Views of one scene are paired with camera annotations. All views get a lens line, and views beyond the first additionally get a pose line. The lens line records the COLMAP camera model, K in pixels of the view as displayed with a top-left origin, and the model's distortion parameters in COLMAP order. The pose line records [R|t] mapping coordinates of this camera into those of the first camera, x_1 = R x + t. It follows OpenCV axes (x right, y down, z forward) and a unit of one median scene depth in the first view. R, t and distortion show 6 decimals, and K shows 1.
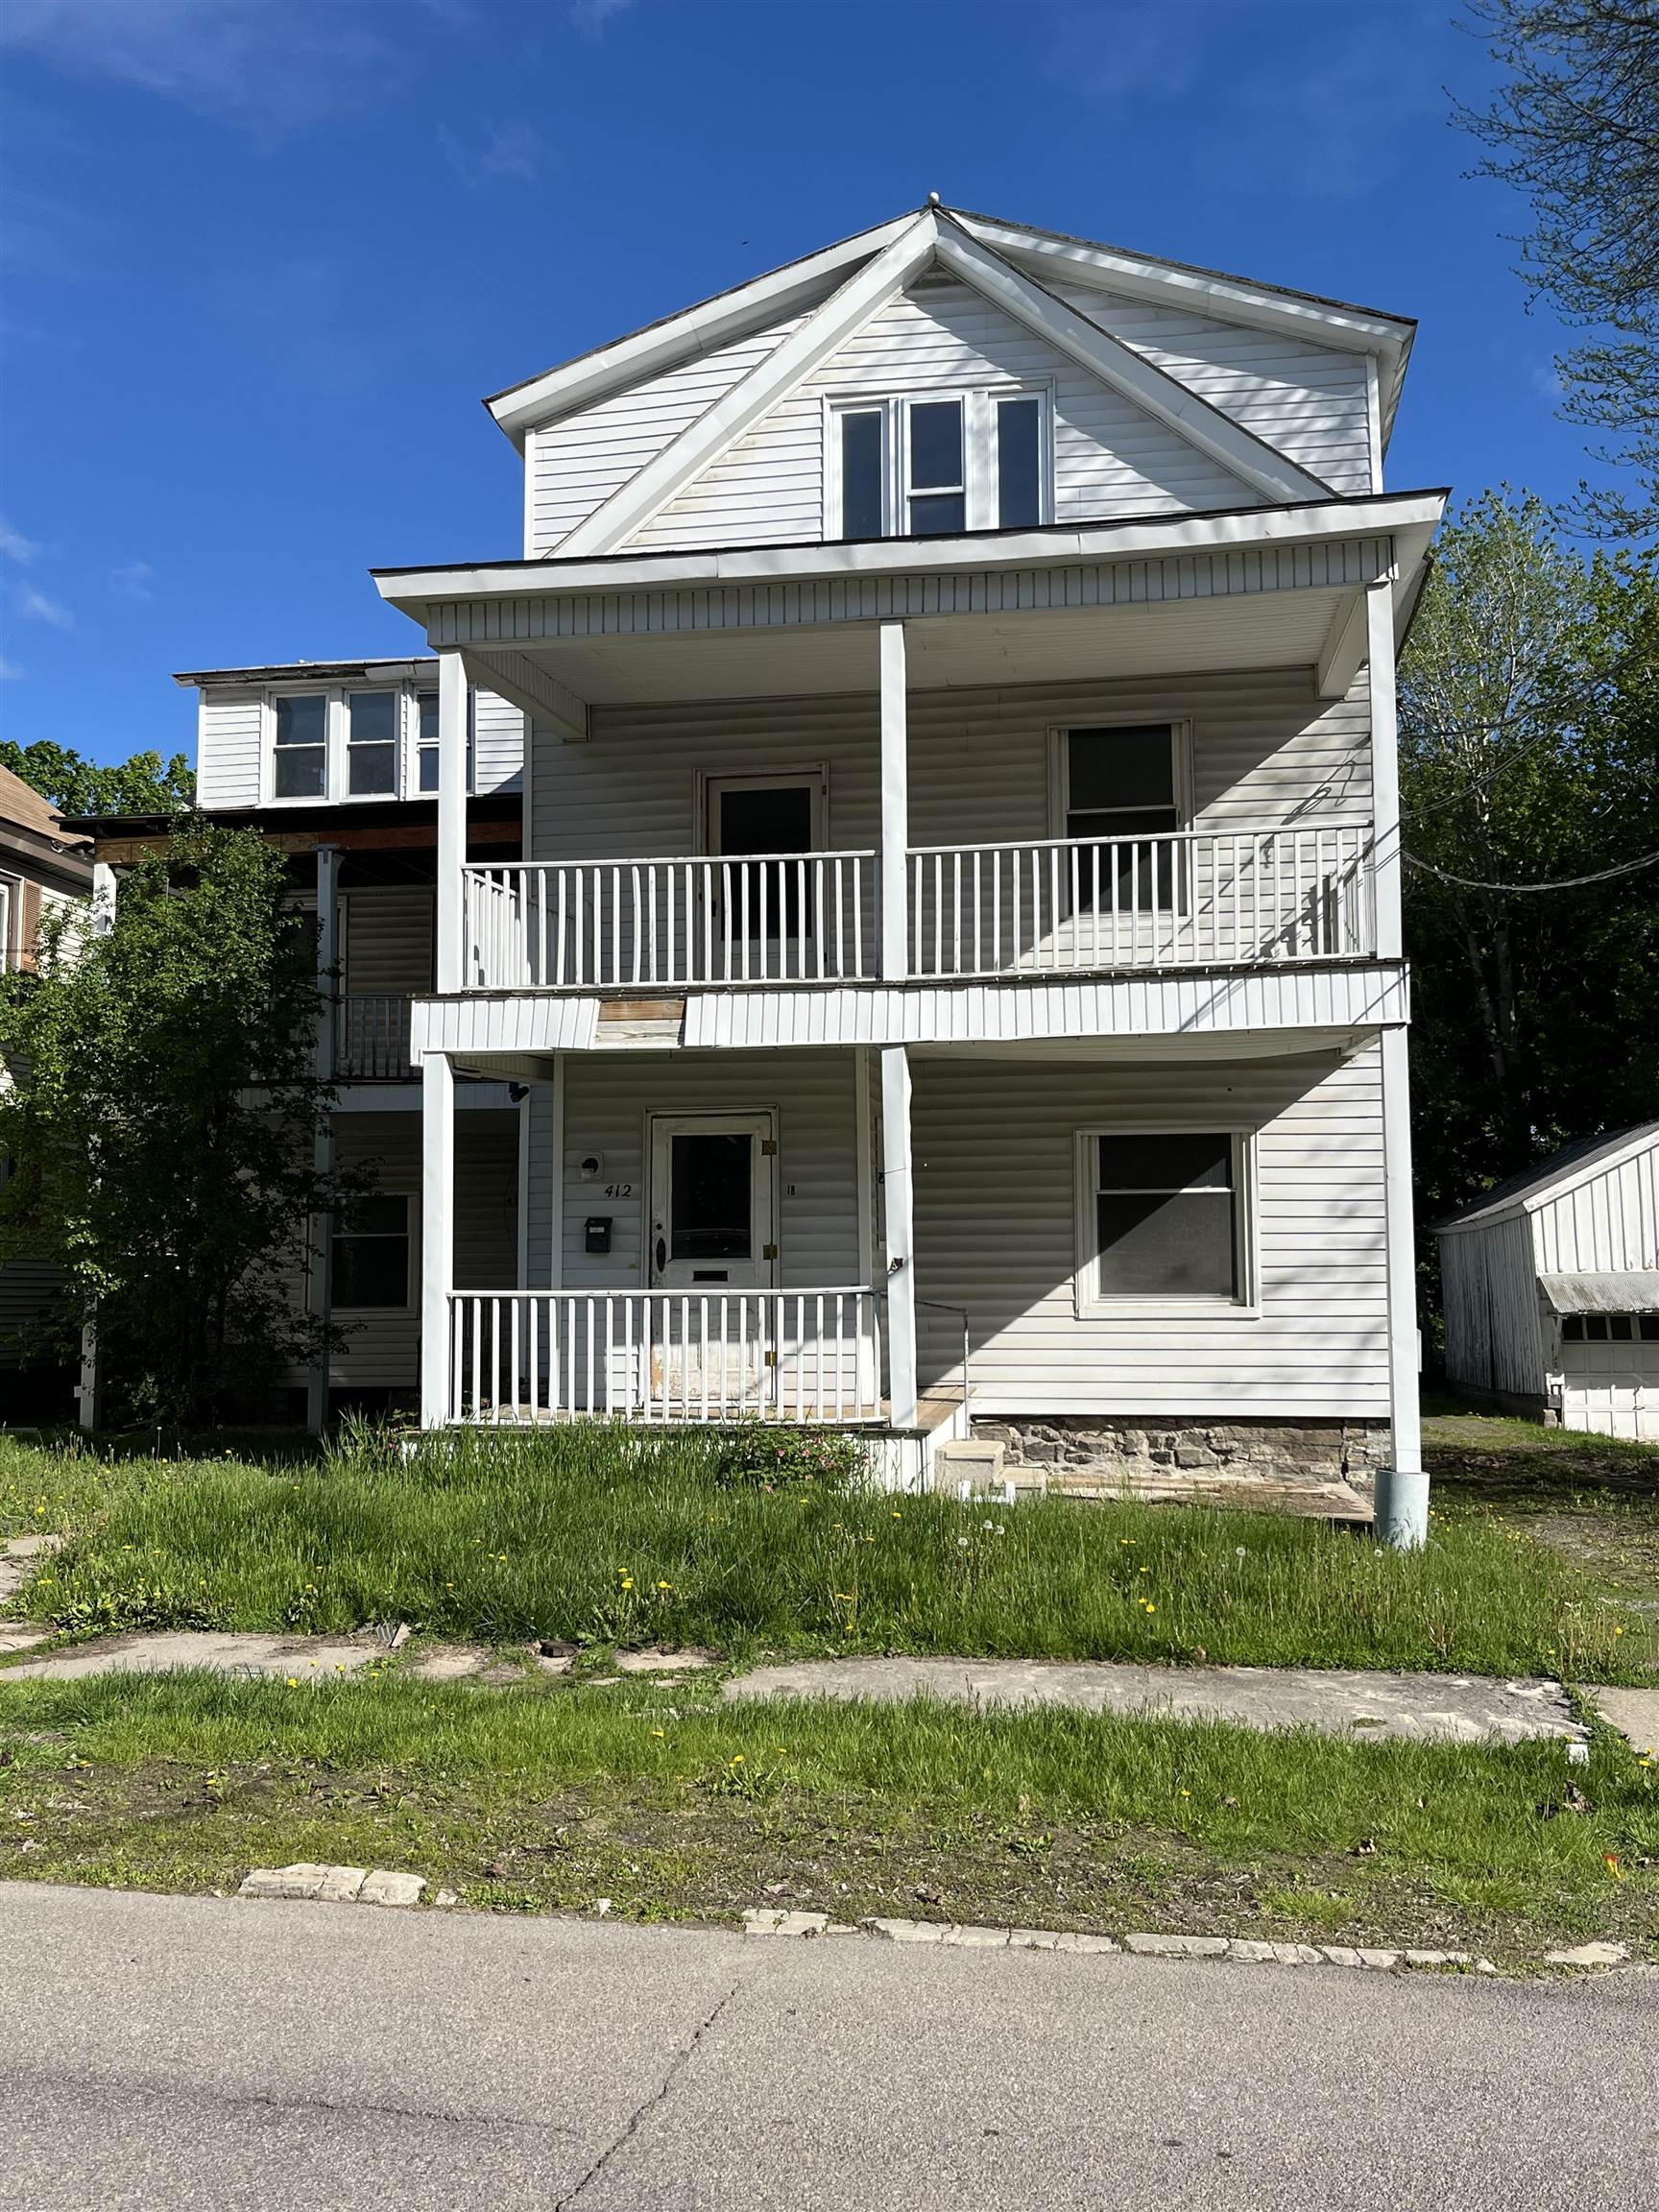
lens RADIAL K [[1973.1, 0, 829.2], [0, 1973.1, 1108.2], [0, 0, 1]] dist [0.017564, 0.003094]
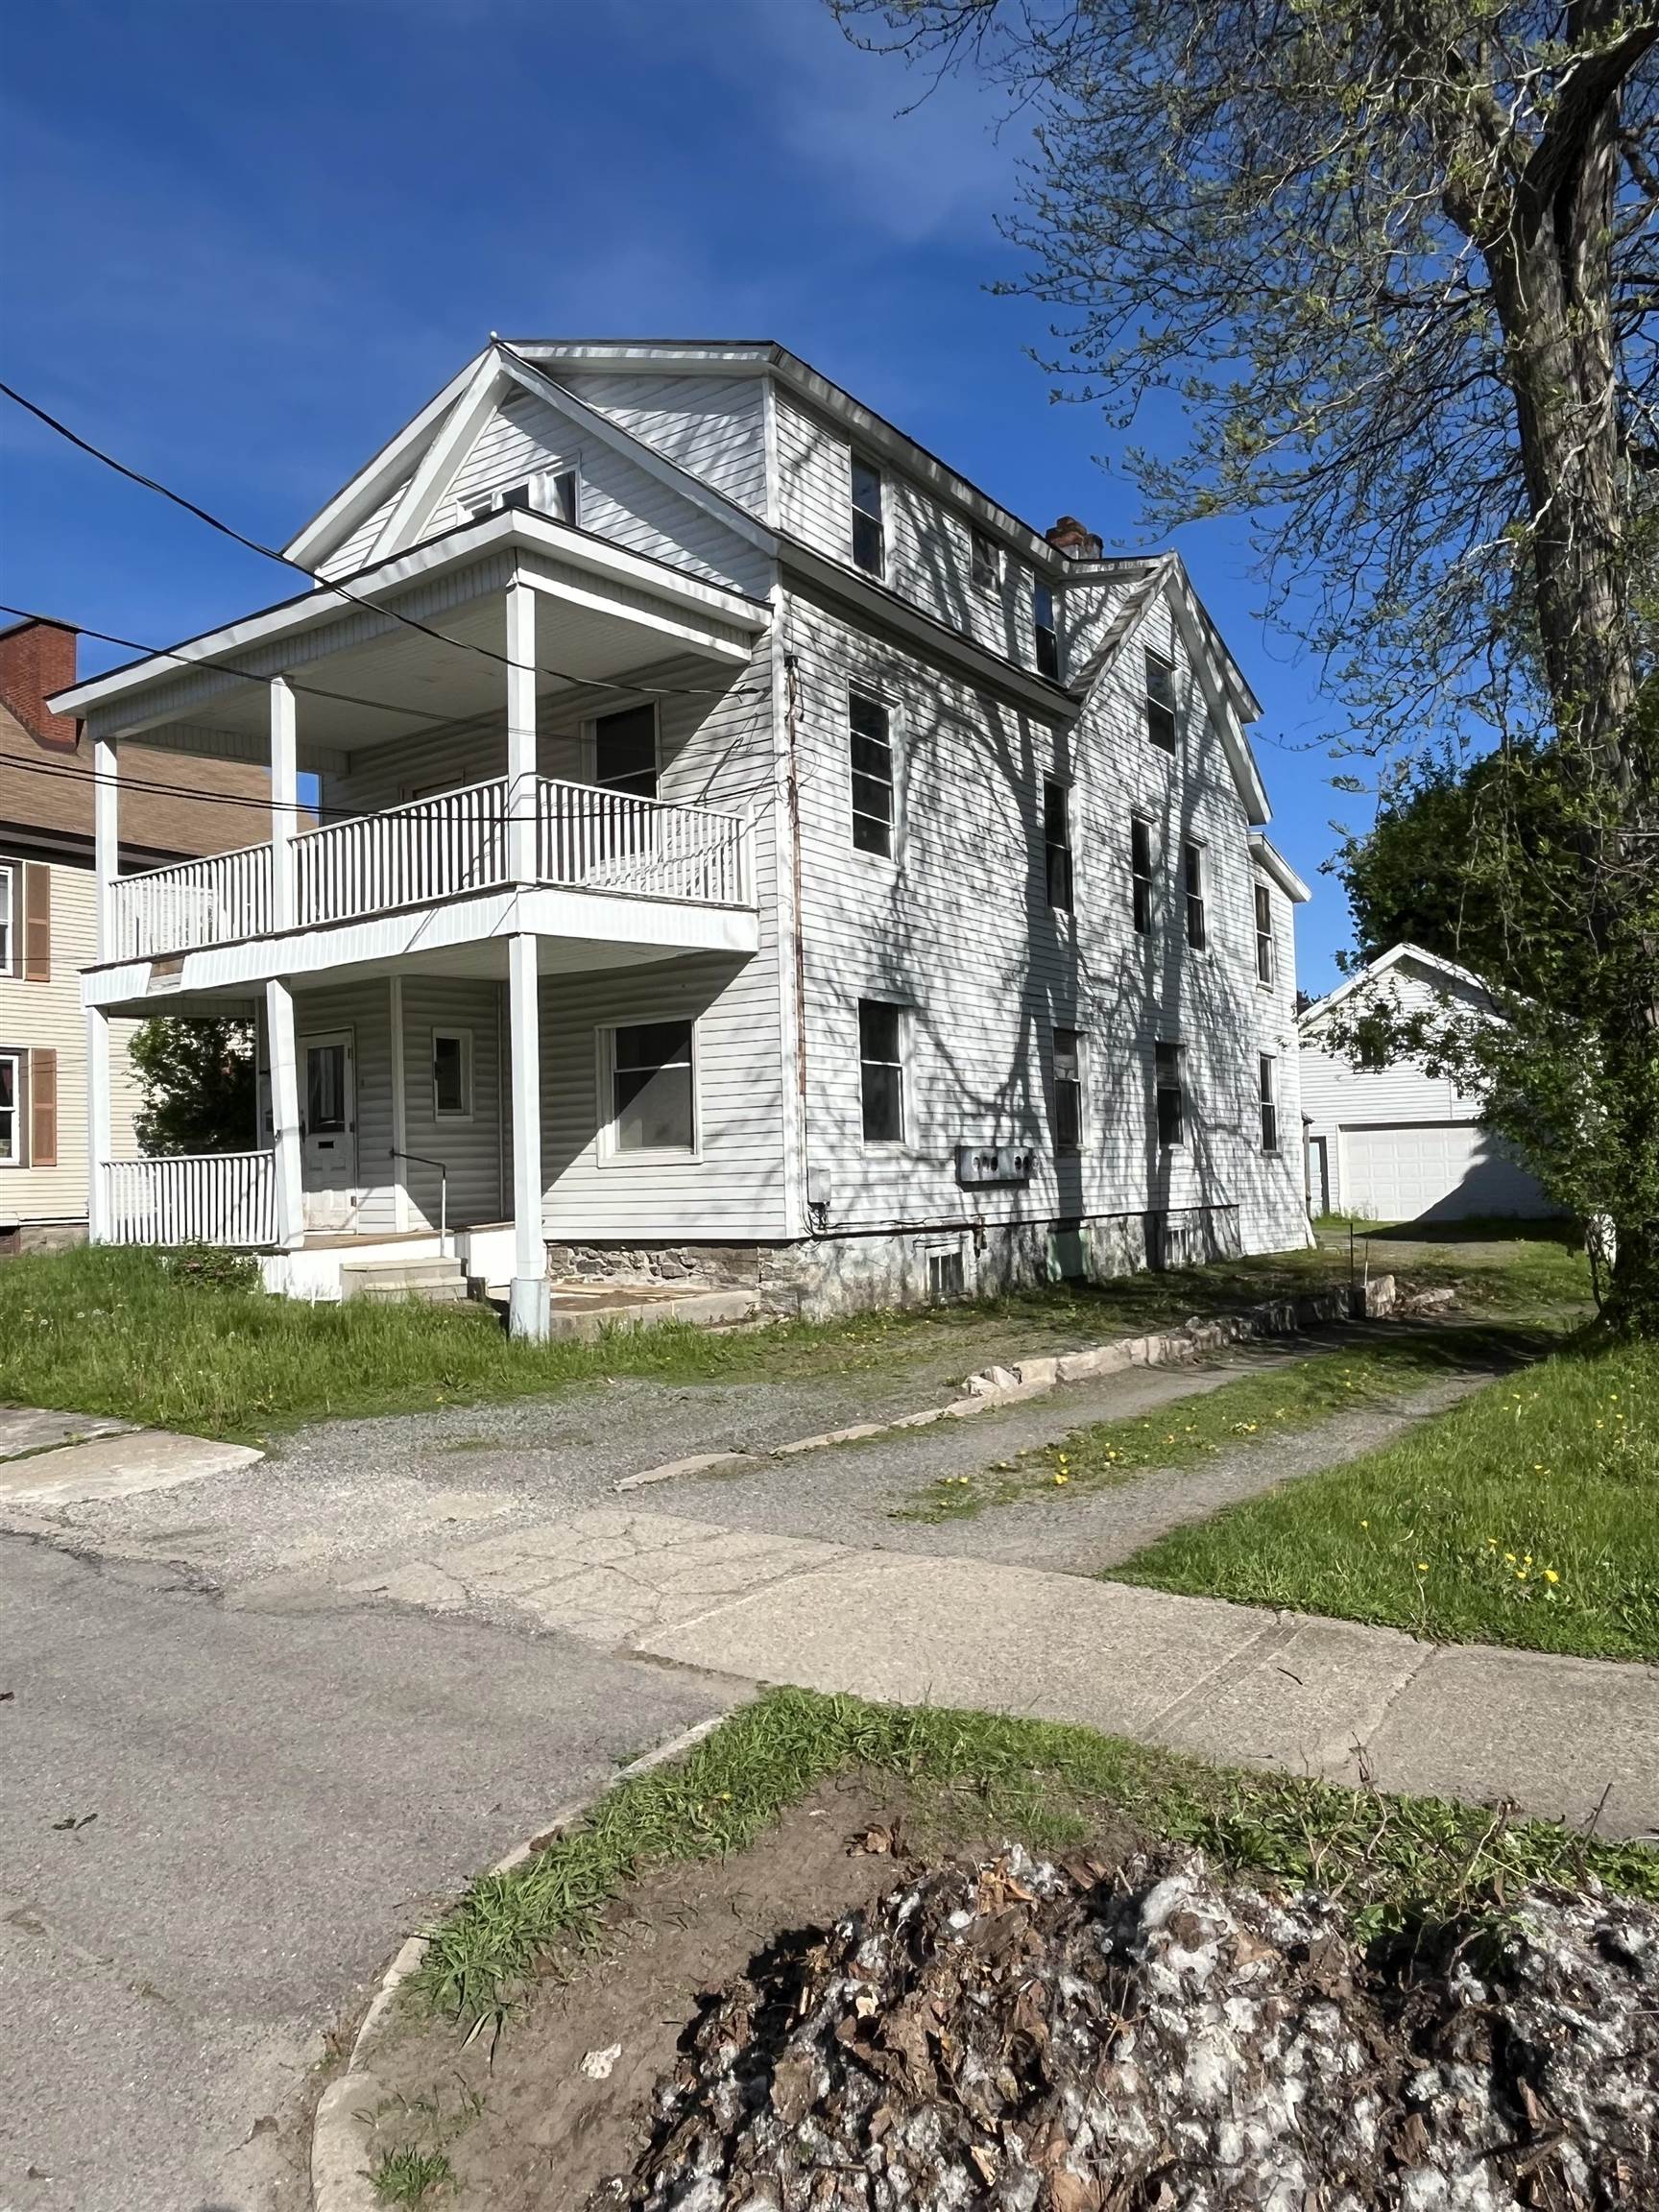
lens RADIAL K [[1472.7, 0, 832.1], [0, 1472.7, 1104.7], [0, 0, 1]] dist [-0.004204, -0.000852]
pose [[0.908672, -0.044705, -0.415110, 0.678574], [0.067395, 0.996918, 0.040165, 0.035045], [0.412035, -0.064473, 0.908884, 0.165095]]
